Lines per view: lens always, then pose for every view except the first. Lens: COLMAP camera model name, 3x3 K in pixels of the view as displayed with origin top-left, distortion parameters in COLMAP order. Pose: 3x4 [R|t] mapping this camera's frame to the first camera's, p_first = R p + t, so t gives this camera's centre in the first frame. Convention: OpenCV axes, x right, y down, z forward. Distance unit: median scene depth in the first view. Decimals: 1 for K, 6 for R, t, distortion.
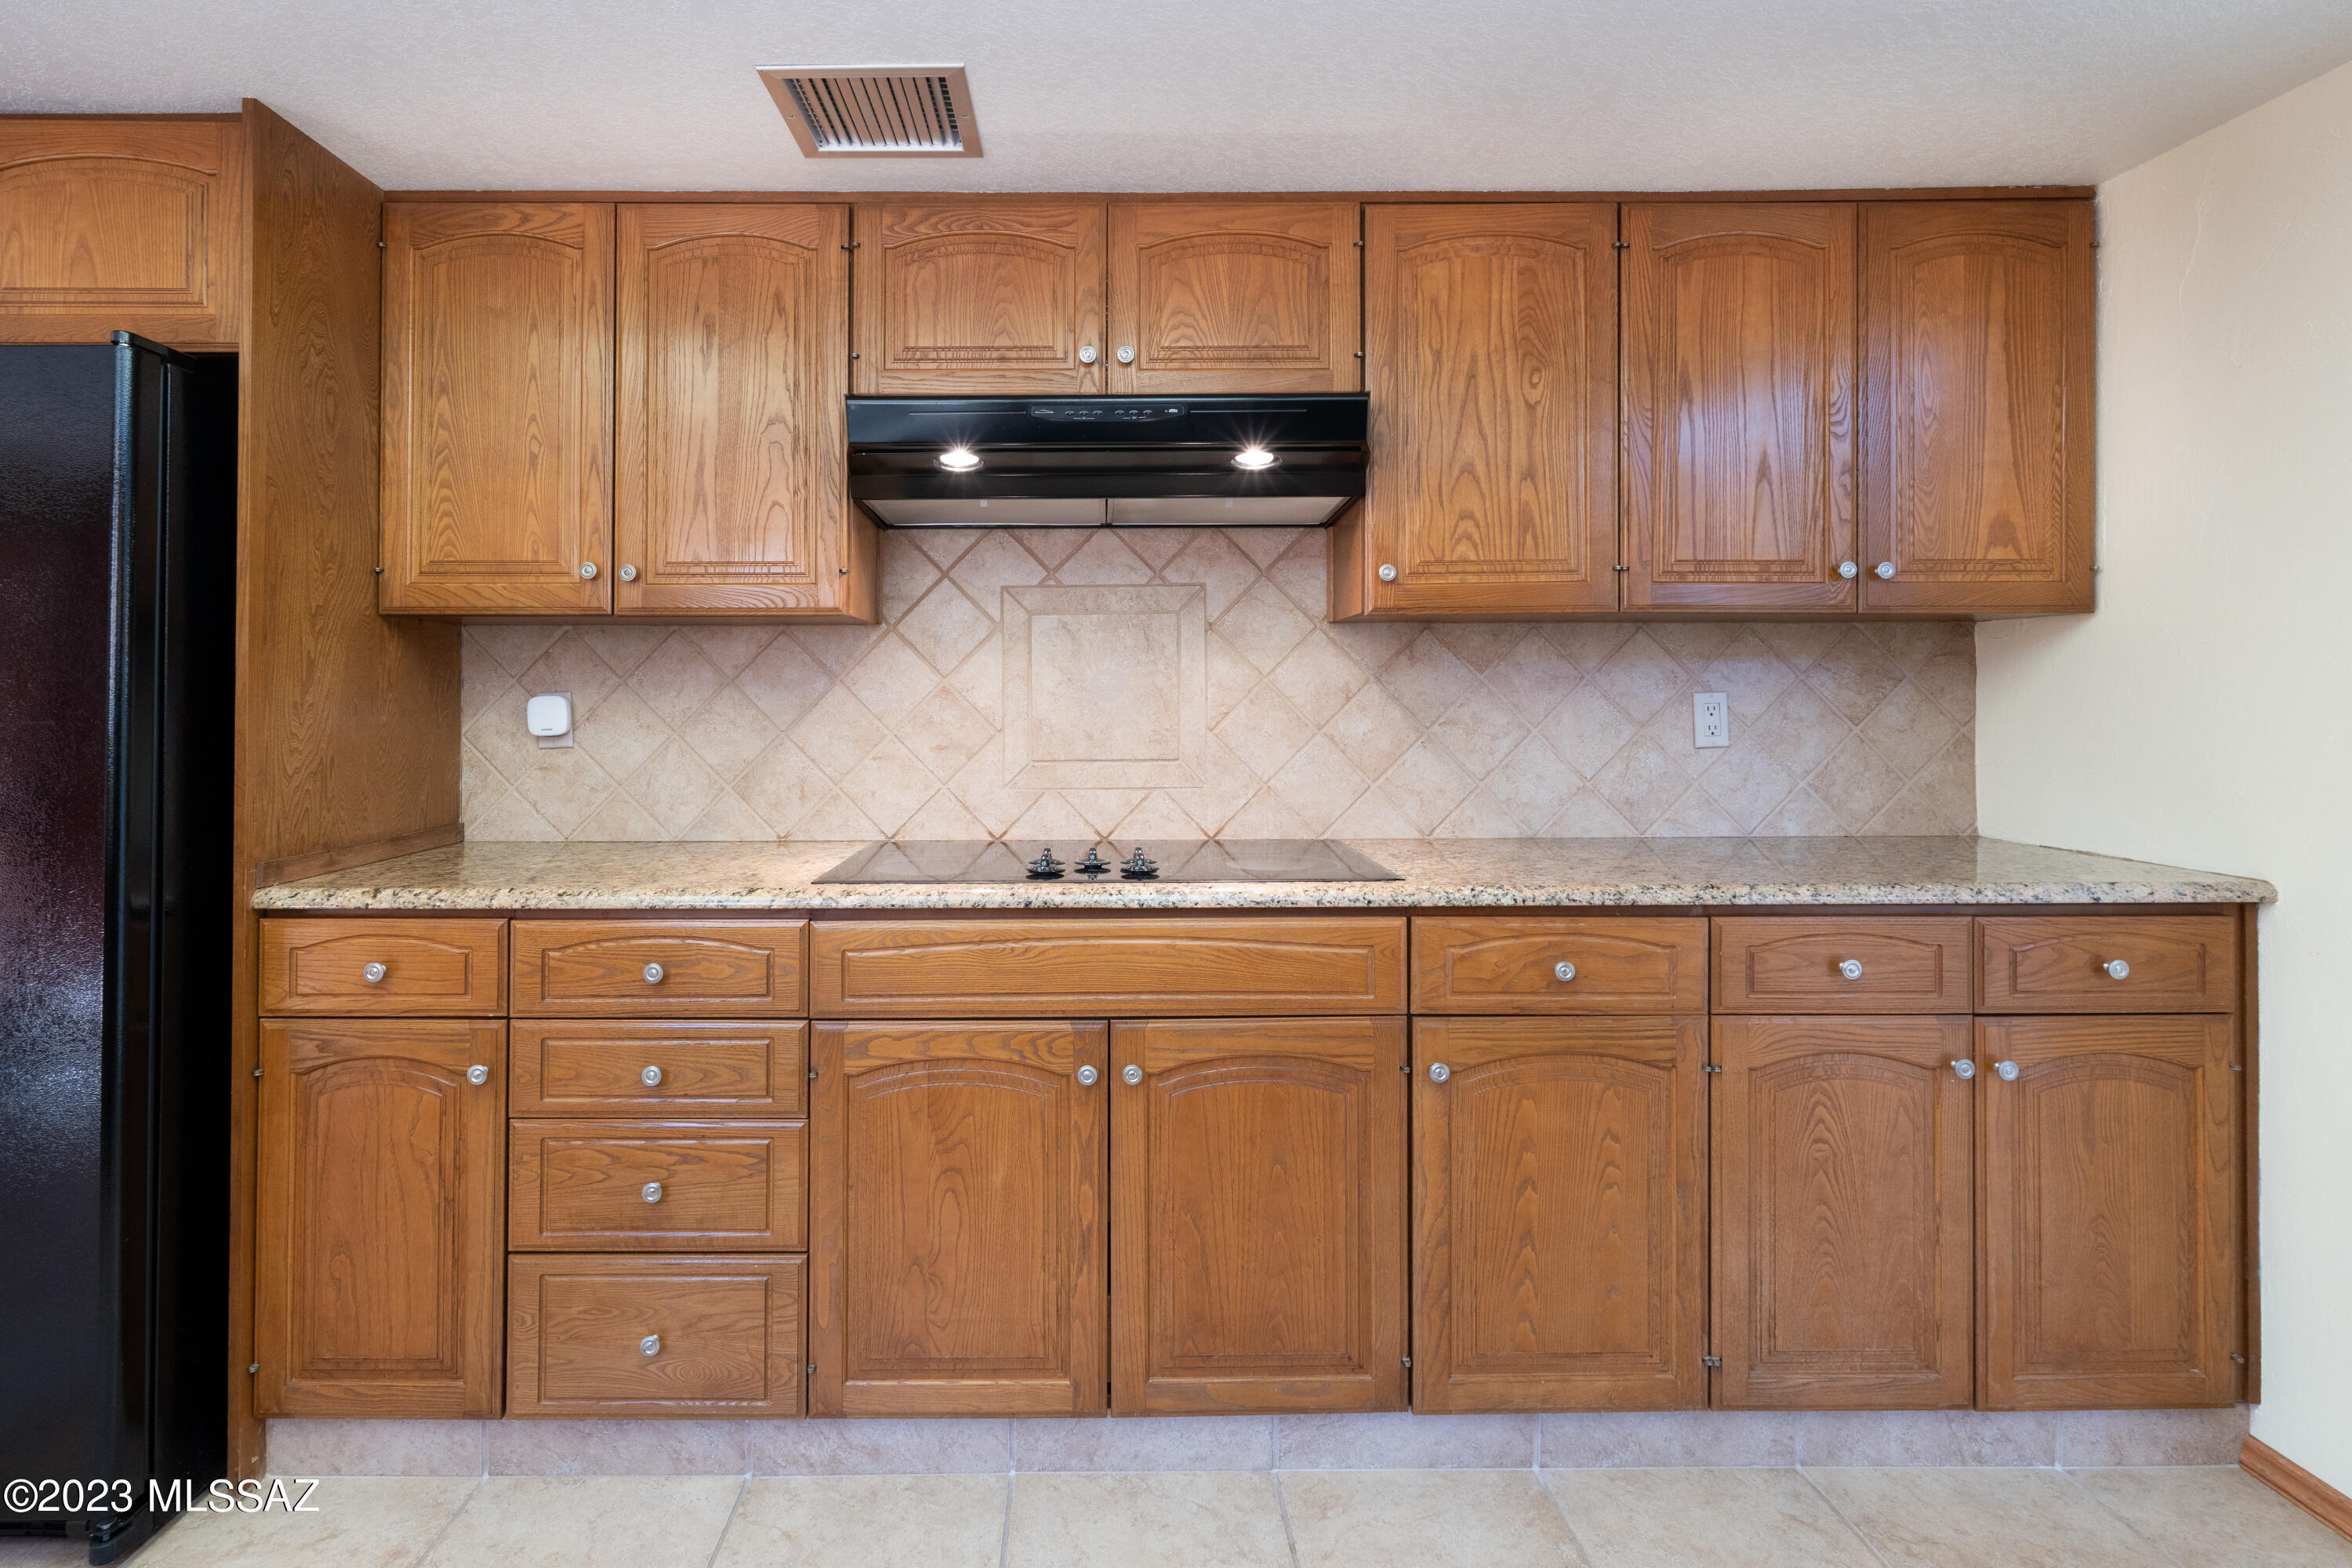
lens RADIAL K [[1225.0, 0, 1105.0], [0, 1225.0, 709.1], [0, 0, 1]] dist [-0.004439, -0.000402]
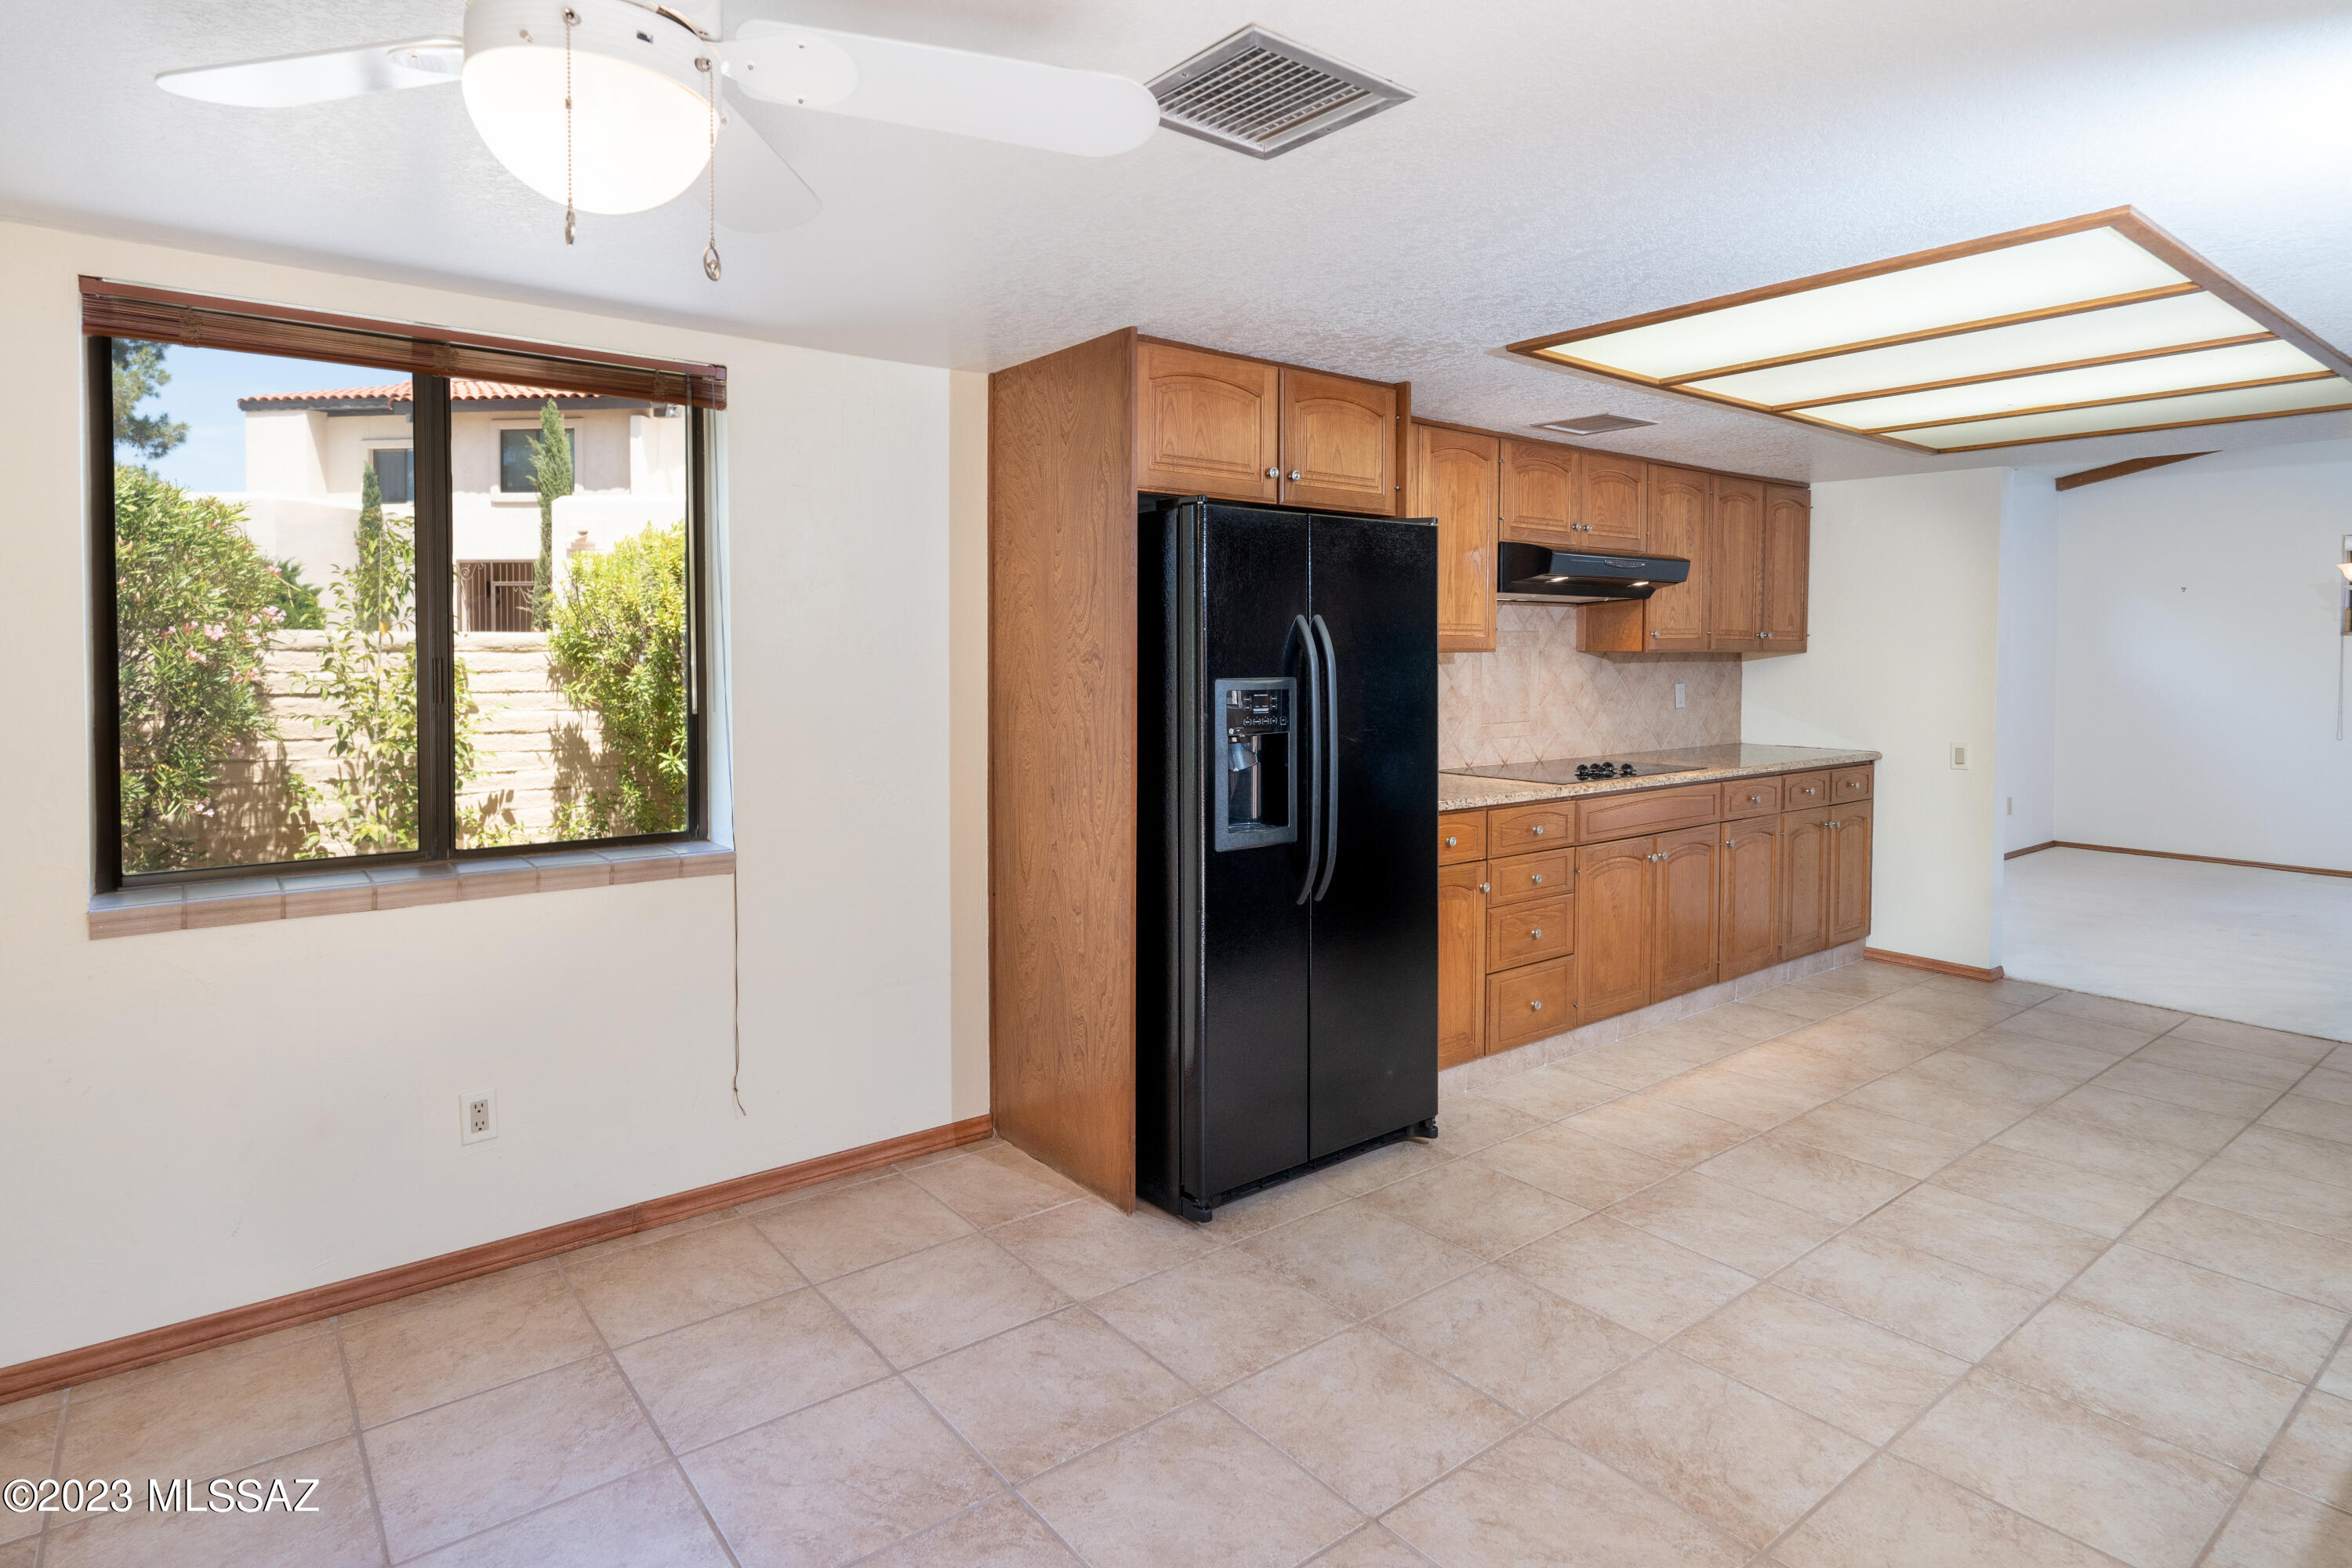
lens RADIAL K [[1240.5, 0, 1172.3], [0, 1240.5, 704.9], [0, 0, 1]] dist [0.001643, 0.000278]
pose [[0.793682, -0.022919, 0.607900, -1.823962], [0.001026, 0.999339, 0.036338, -0.064896], [-0.608332, -0.028217, 0.793181, -0.253074]]
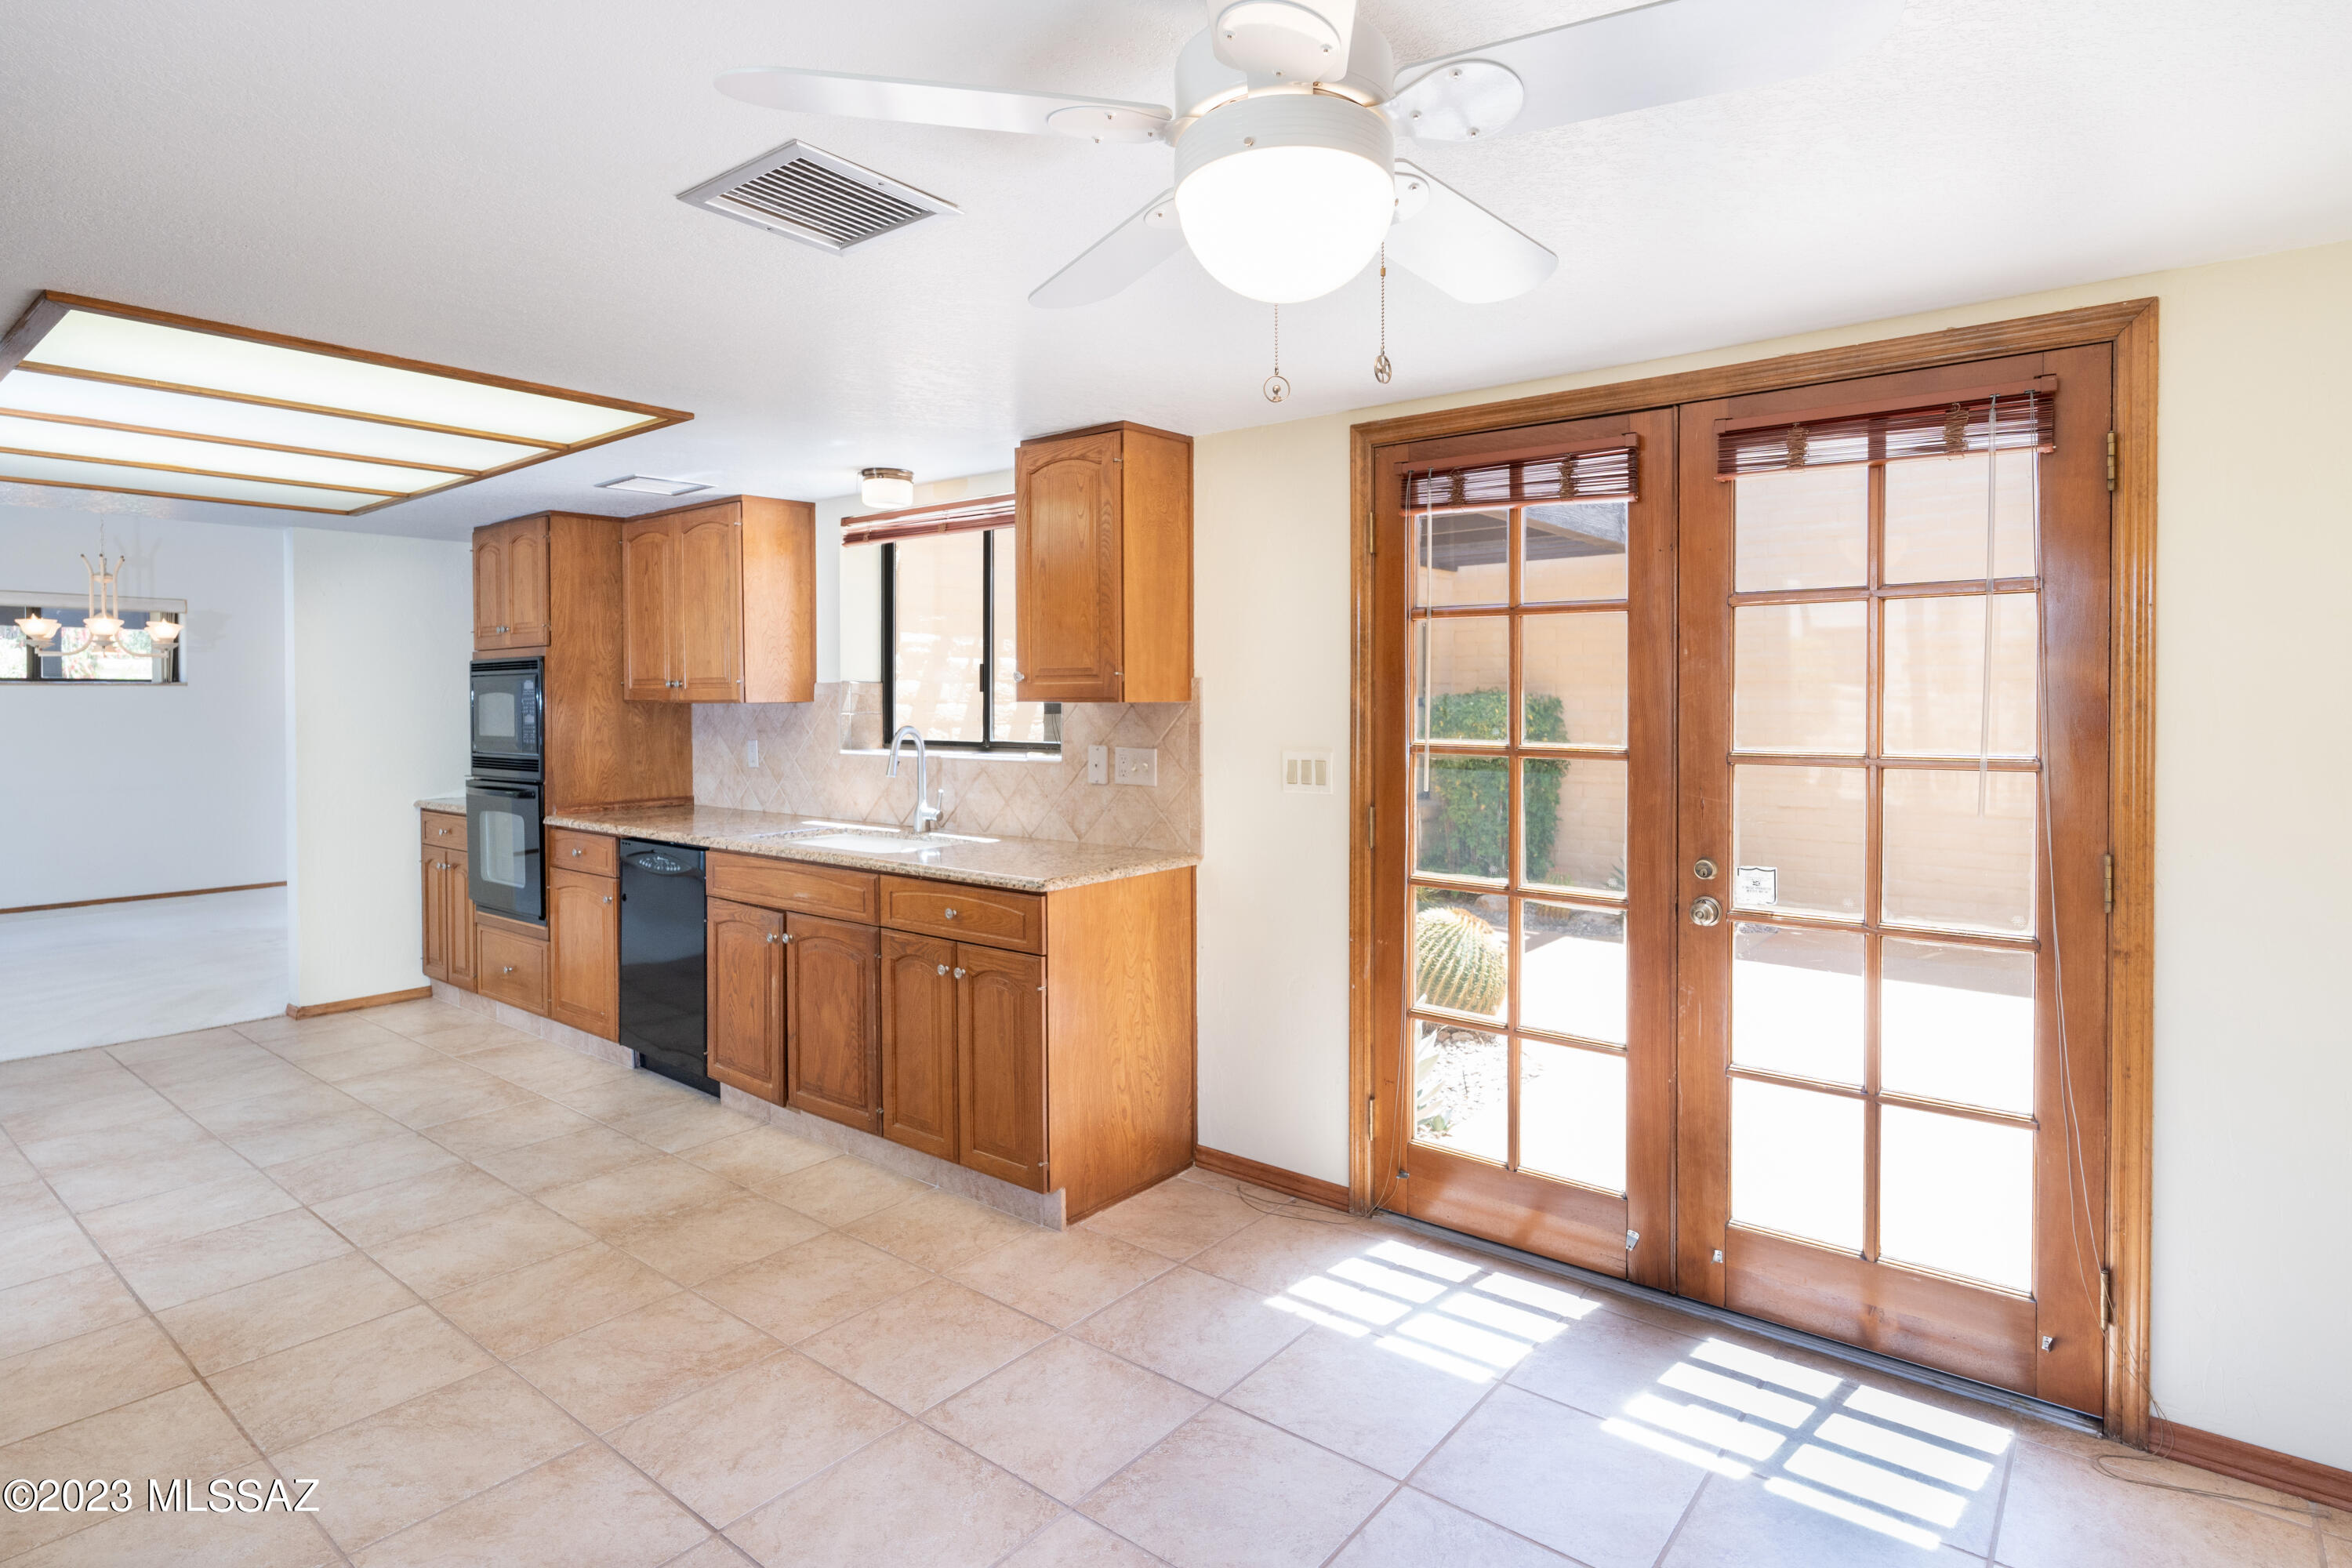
lens RADIAL K [[1225.0, 0, 1173.3], [0, 1225.0, 697.4], [0, 0, 1]] dist [-0.004439, -0.000402]
pose [[-0.773961, 0.005331, 0.633211, -2.022030], [0.008628, 0.999961, 0.002127, -0.068143], [-0.633175, 0.007109, -0.773976, 0.835083]]
